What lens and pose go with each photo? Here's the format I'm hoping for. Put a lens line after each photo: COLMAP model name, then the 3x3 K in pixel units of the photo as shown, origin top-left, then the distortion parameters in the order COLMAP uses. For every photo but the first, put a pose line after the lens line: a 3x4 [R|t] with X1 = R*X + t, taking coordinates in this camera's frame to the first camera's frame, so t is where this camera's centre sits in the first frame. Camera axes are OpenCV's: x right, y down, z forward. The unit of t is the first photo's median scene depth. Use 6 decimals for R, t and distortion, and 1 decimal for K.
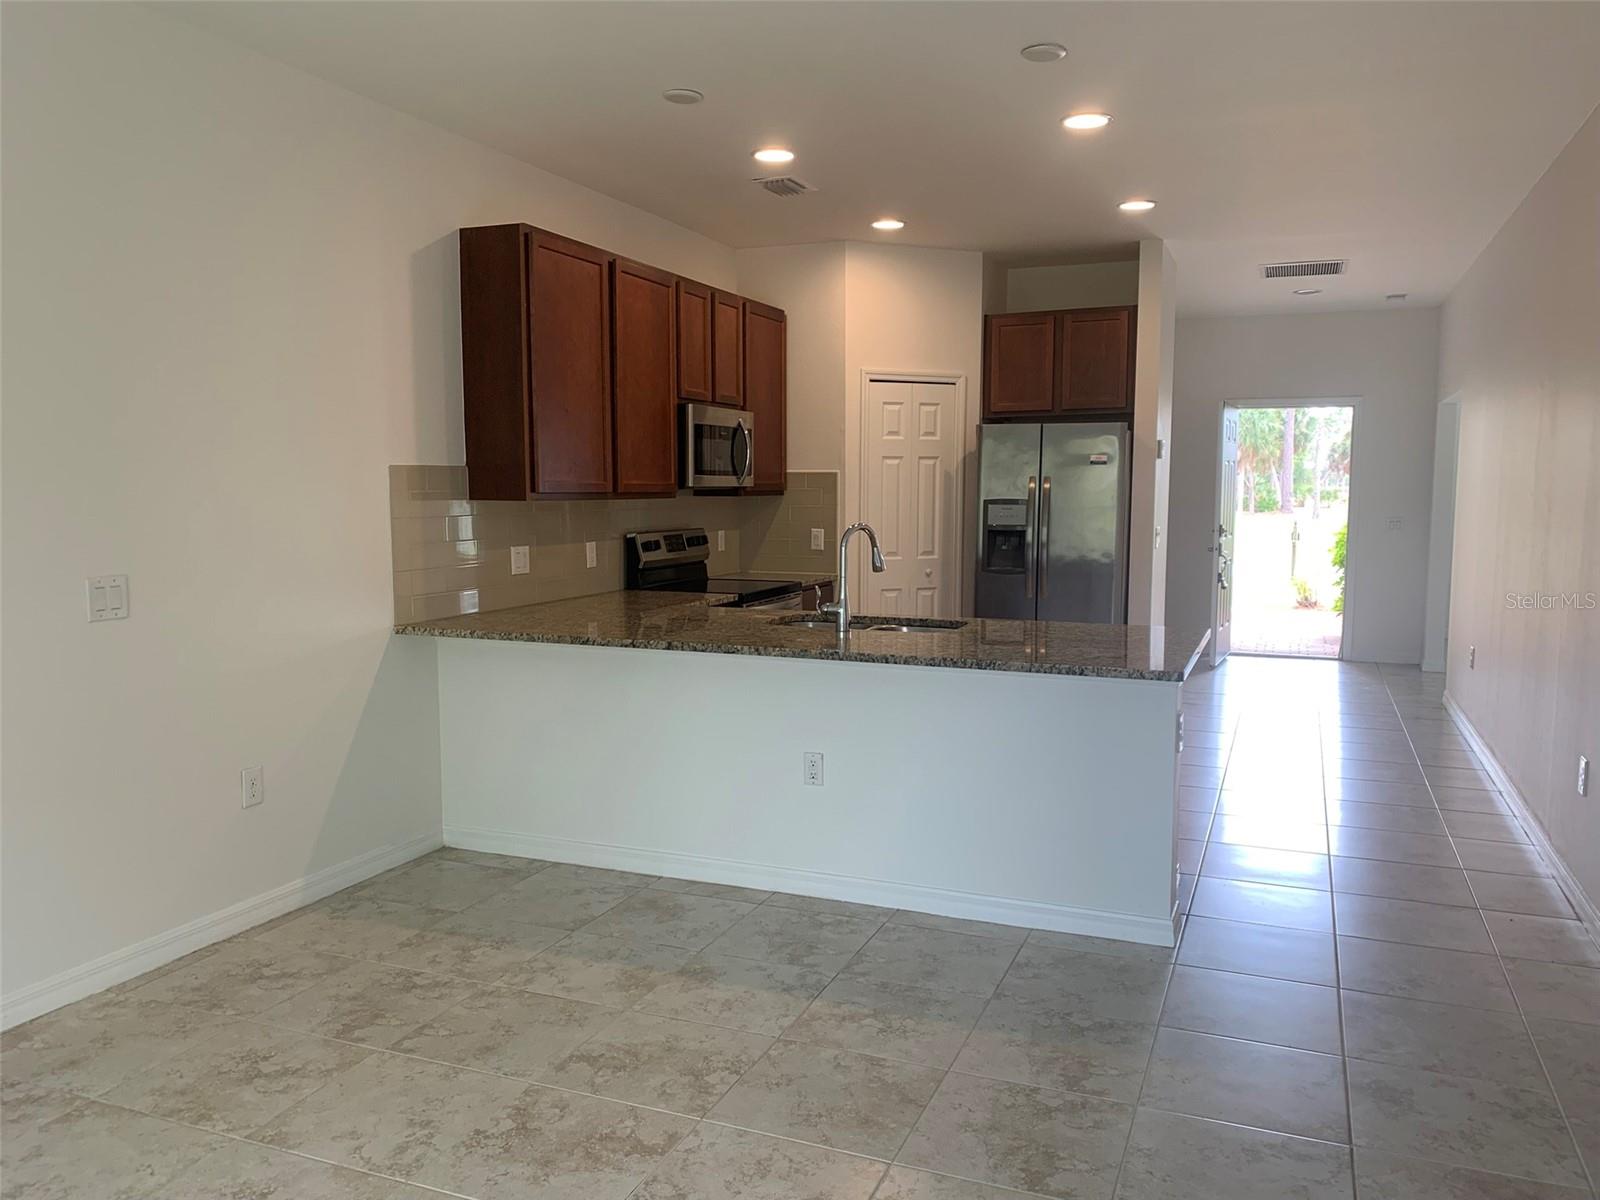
lens RADIAL K [[1245.8, 0, 792.2], [0, 1245.8, 607.9], [0, 0, 1]] dist [0.050747, -0.057180]
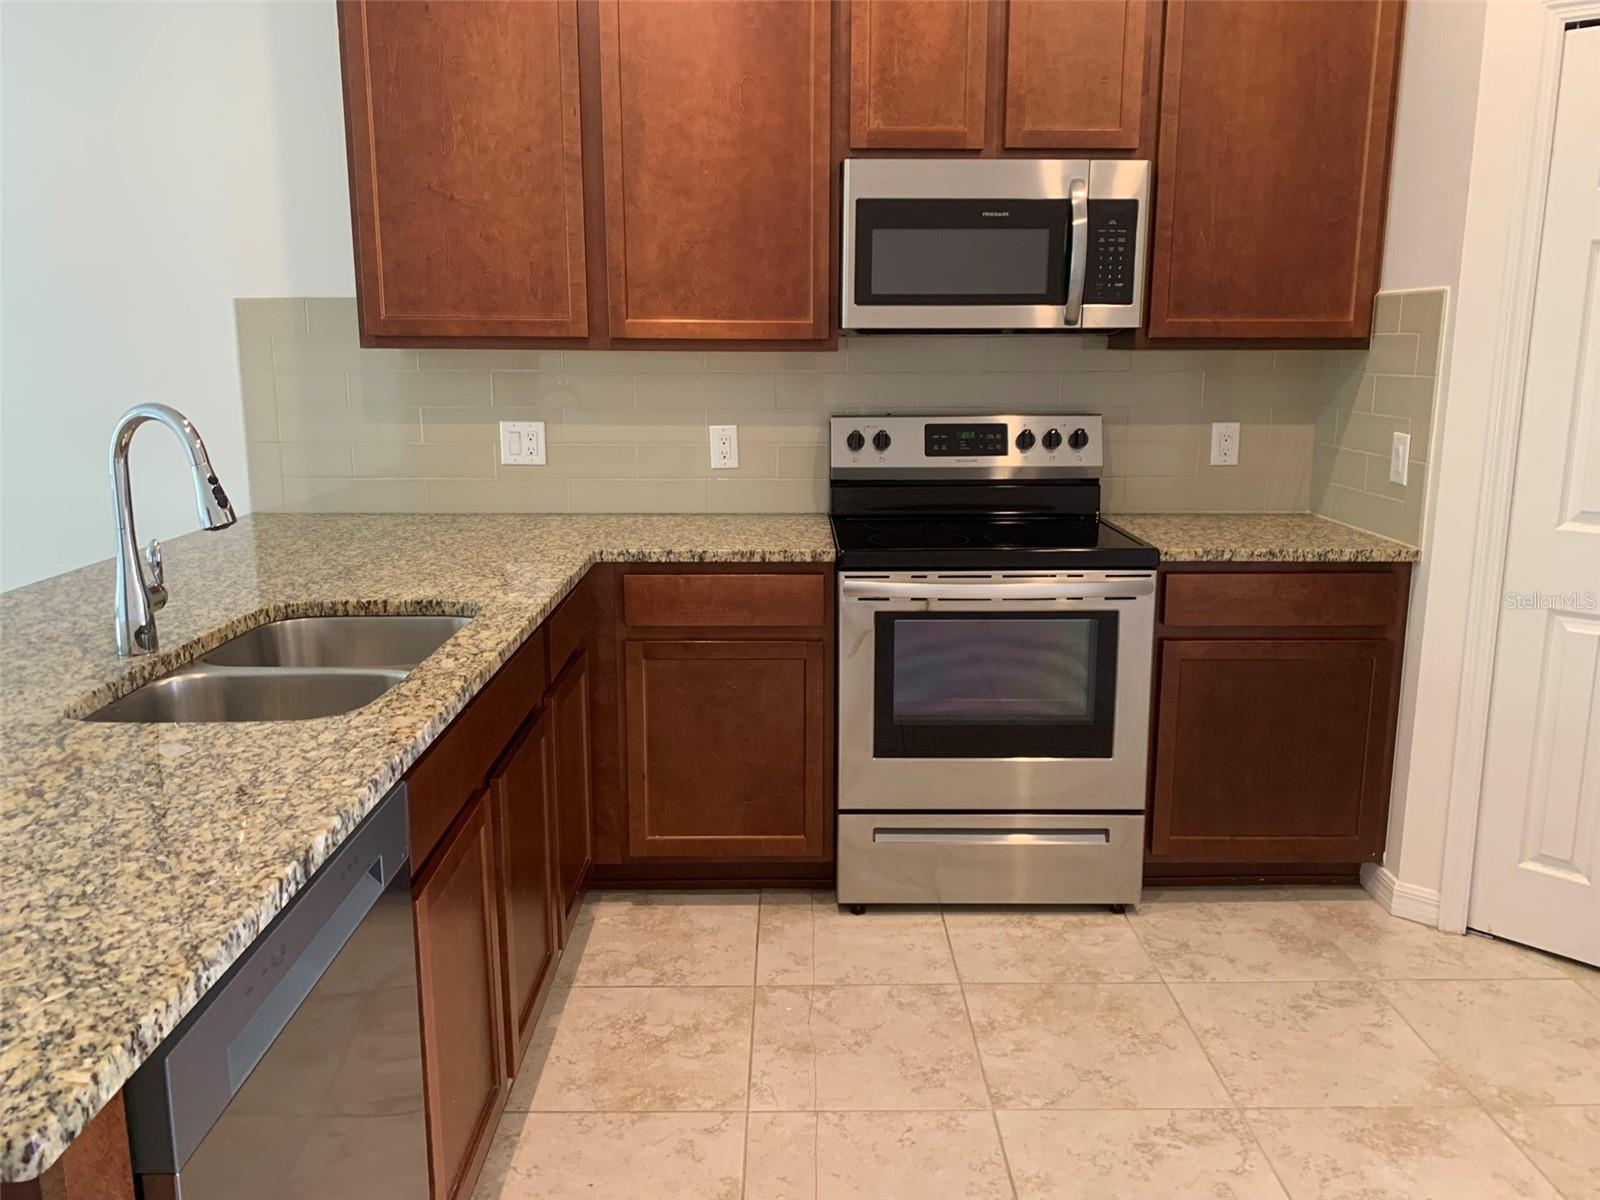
lens RADIAL K [[1245.8, 0, 804.8], [0, 1245.8, 581.1], [0, 0, 1]] dist [0.050747, -0.057180]
pose [[0.374720, 0.175204, -0.910433, 0.341140], [-0.095249, 0.984061, 0.150170, -0.060374], [0.922232, 0.030446, 0.385436, 0.675231]]
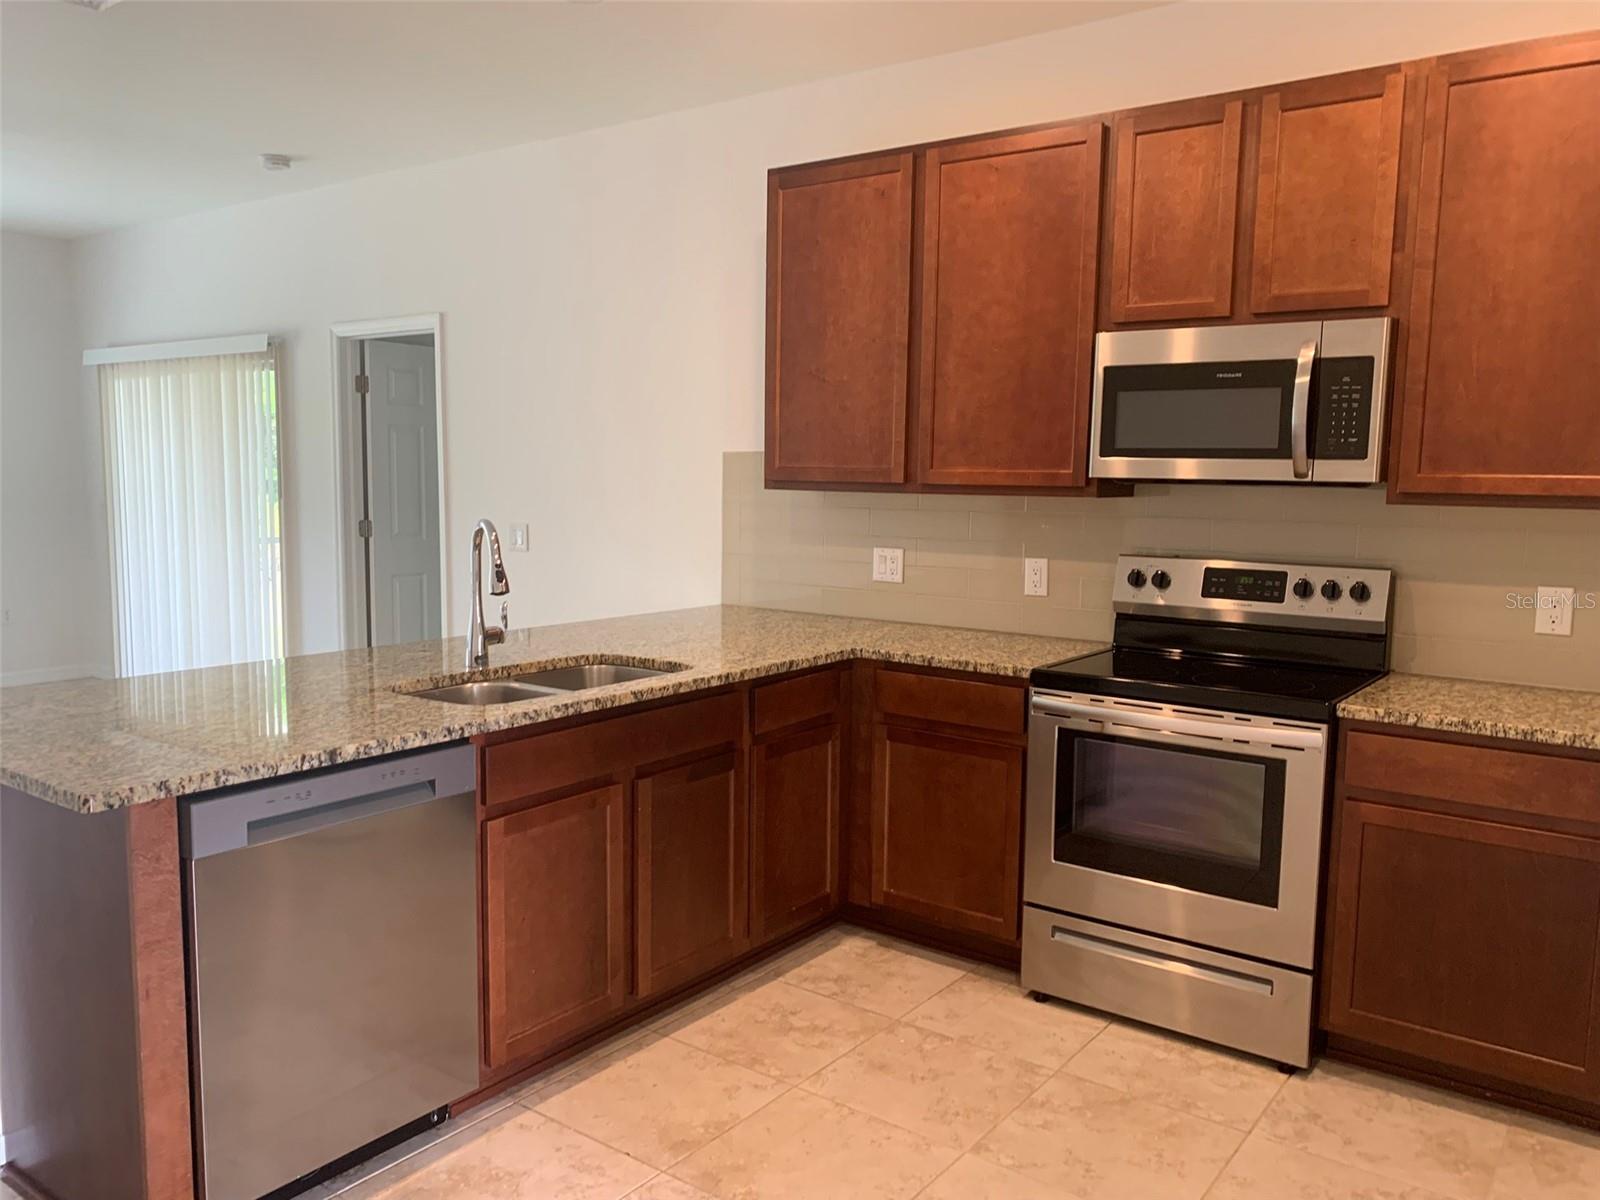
lens RADIAL K [[1245.8, 0, 795.0], [0, 1245.8, 612.2], [0, 0, 1]] dist [0.050747, -0.057180]
pose [[-0.271285, 0.103404, -0.956928, 0.444619], [-0.113167, 0.983890, 0.138399, -0.086297], [0.955823, 0.145838, -0.255213, 0.876832]]
